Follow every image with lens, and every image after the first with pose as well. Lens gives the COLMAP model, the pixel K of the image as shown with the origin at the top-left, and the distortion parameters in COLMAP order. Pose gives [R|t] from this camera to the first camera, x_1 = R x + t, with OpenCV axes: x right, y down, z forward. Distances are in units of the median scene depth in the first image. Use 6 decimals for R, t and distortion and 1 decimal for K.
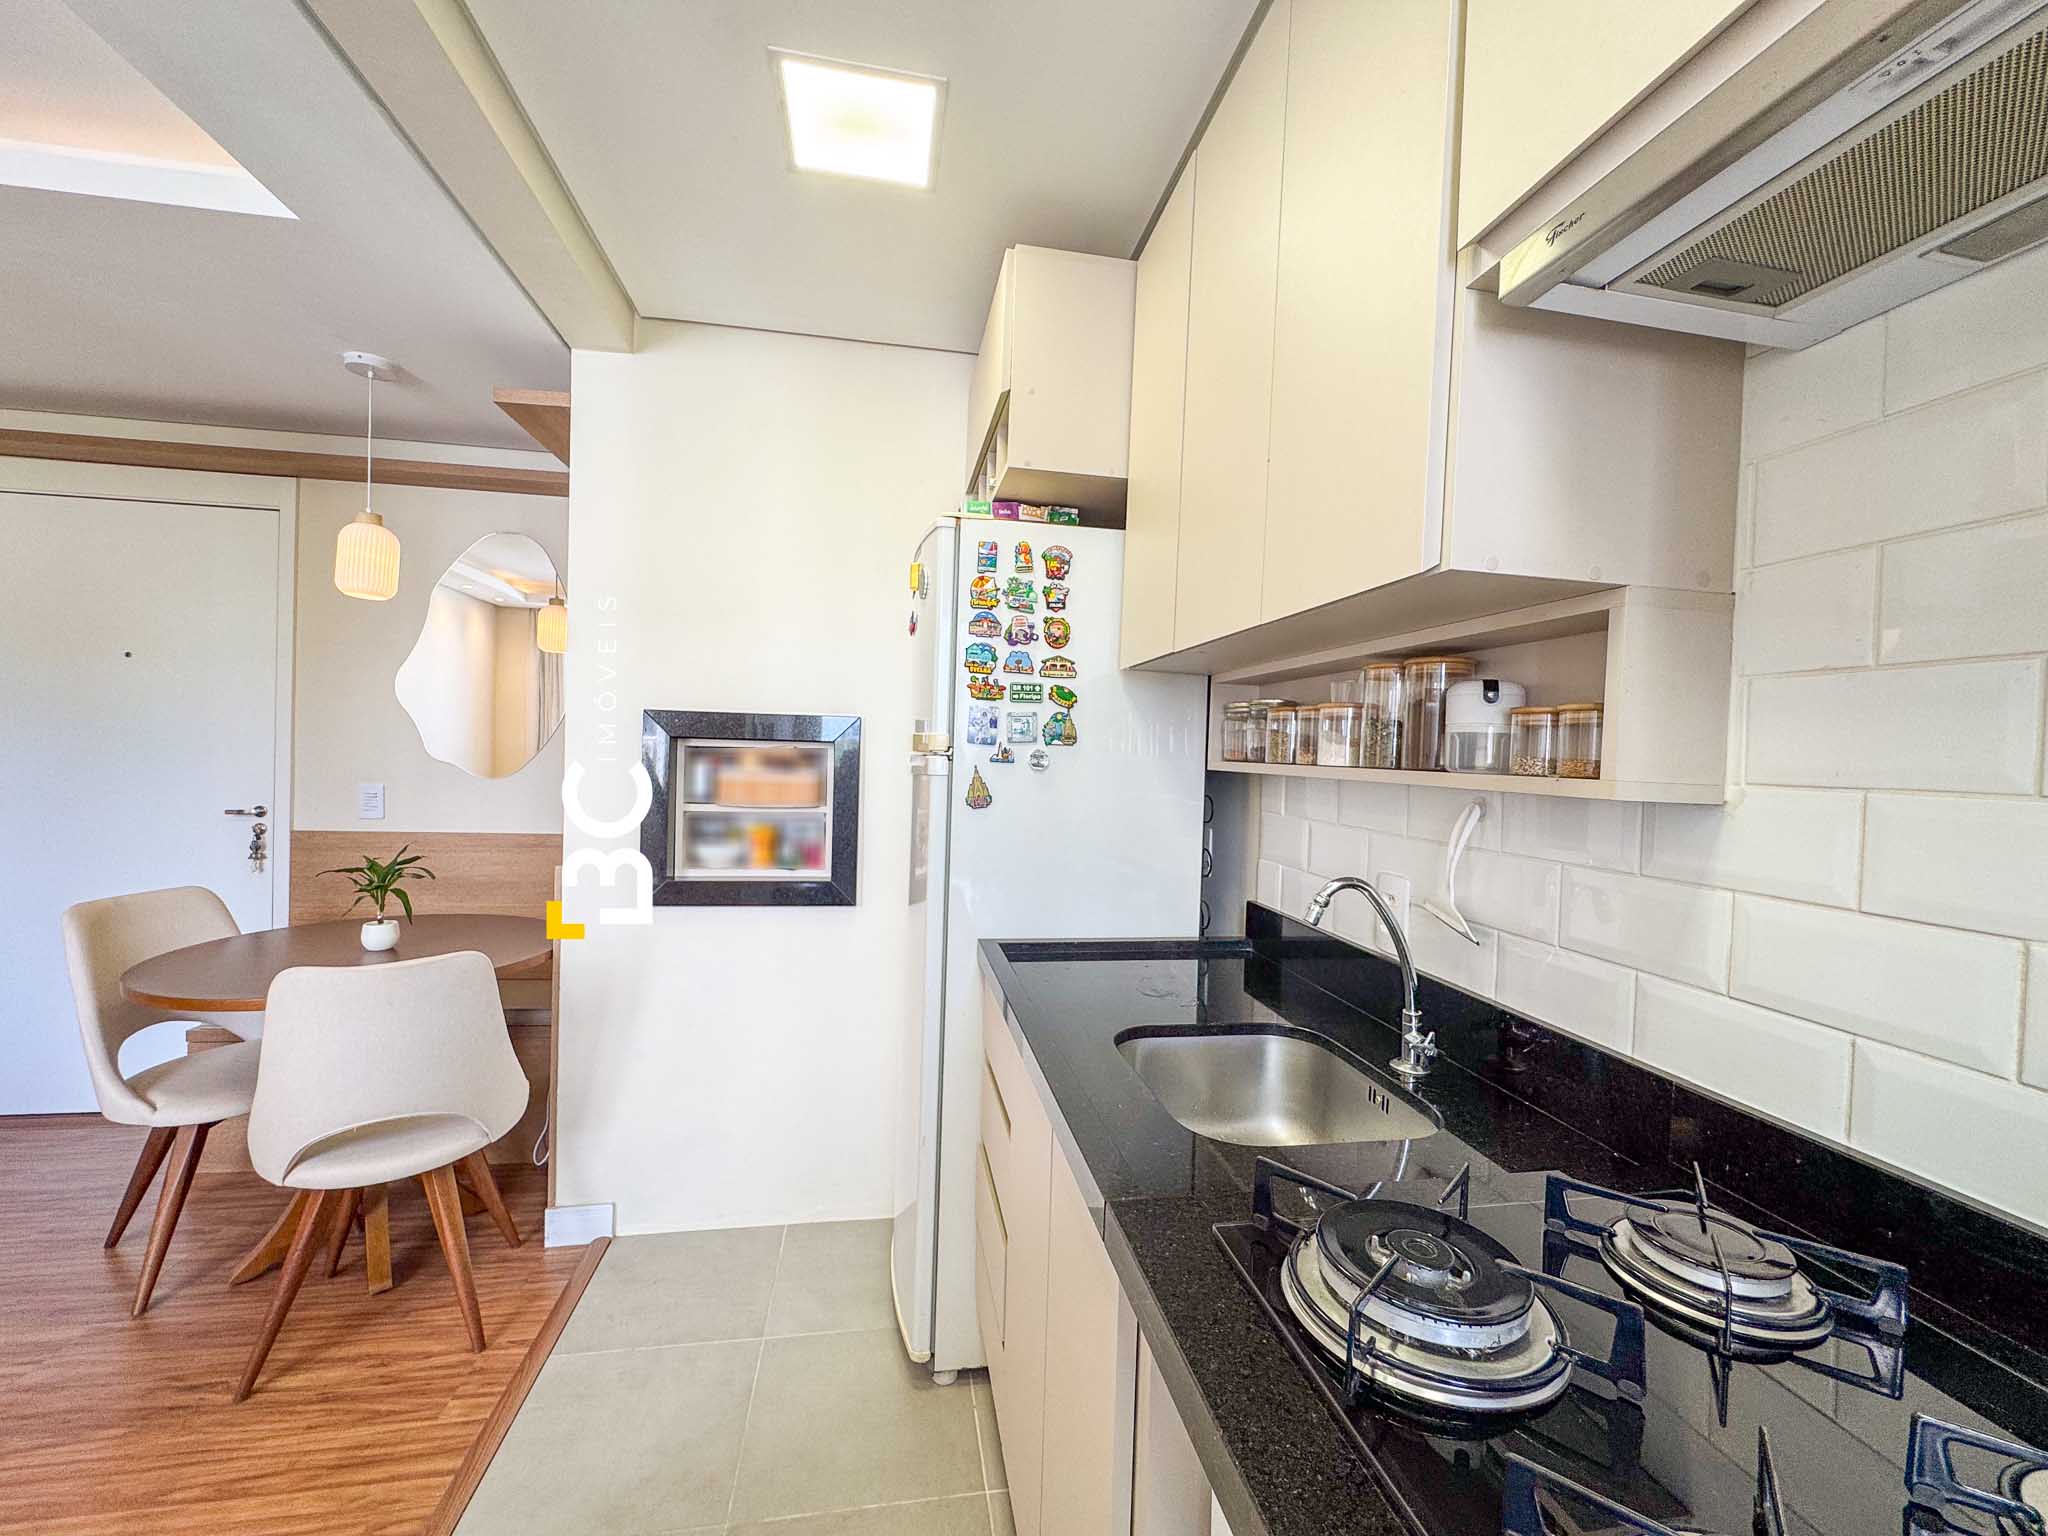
lens RADIAL K [[846.0, 0, 1022.3], [0, 846.0, 772.8], [0, 0, 1]] dist [-0.002262, 0.001597]
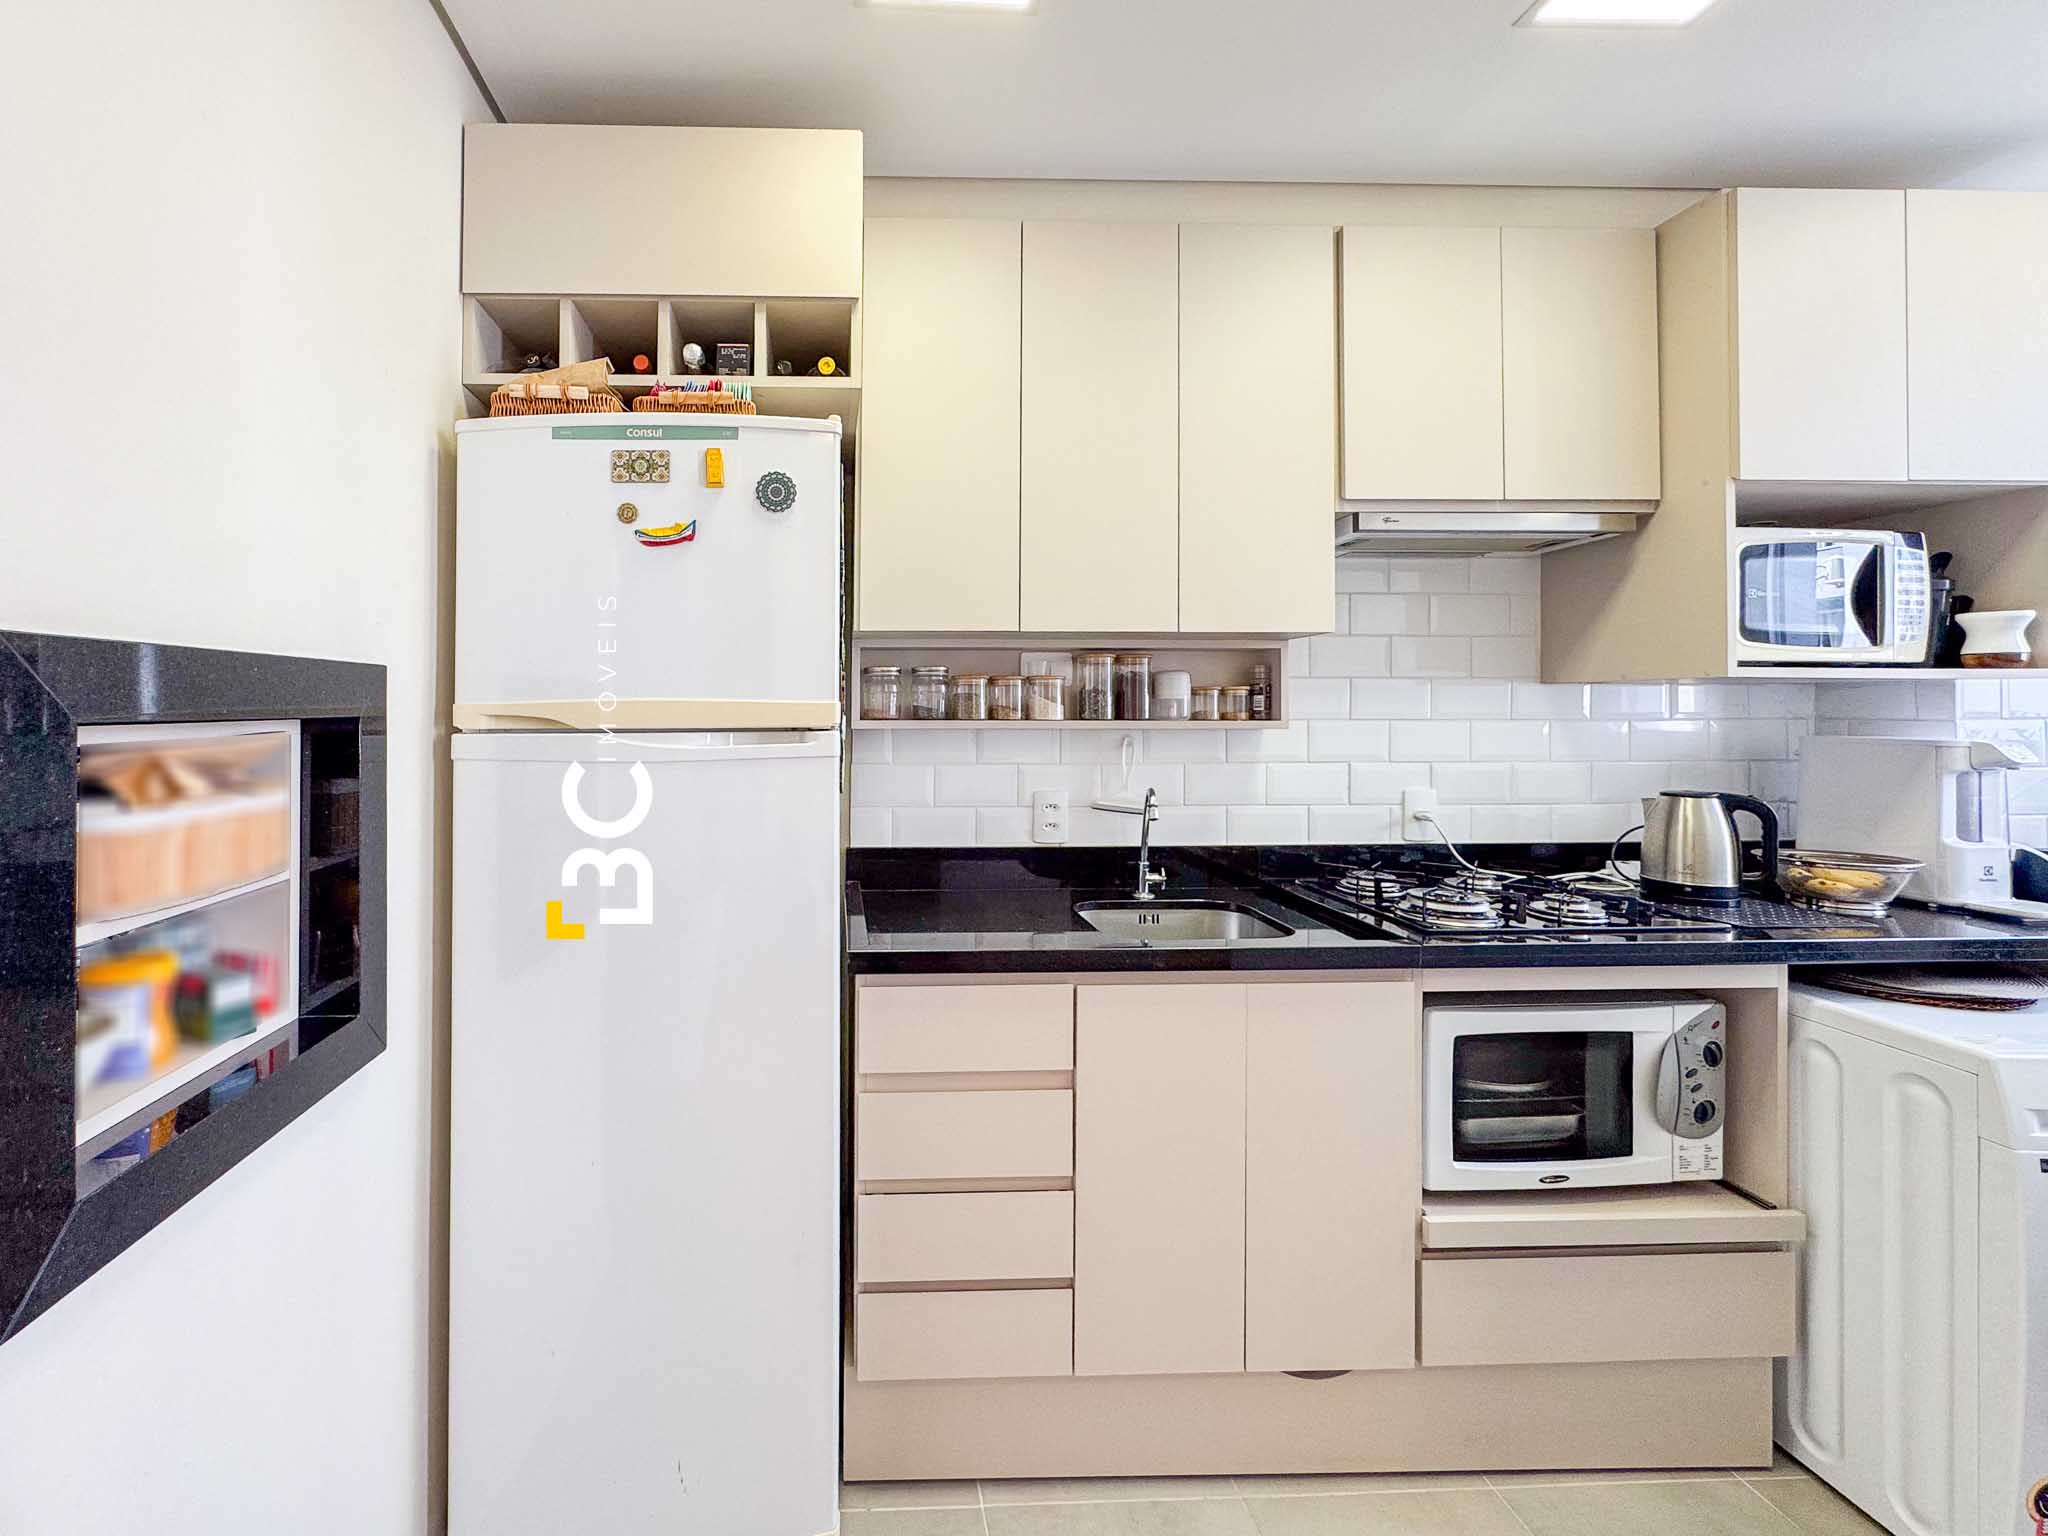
lens RADIAL K [[904.8, 0, 834.3], [0, 904.8, 698.1], [0, 0, 1]] dist [0.000672, -0.002048]
pose [[0.129483, -0.019345, 0.991393, -0.893471], [0.032946, 0.999342, 0.015197, -0.060125], [-0.991034, 0.030695, 0.130035, 0.862702]]
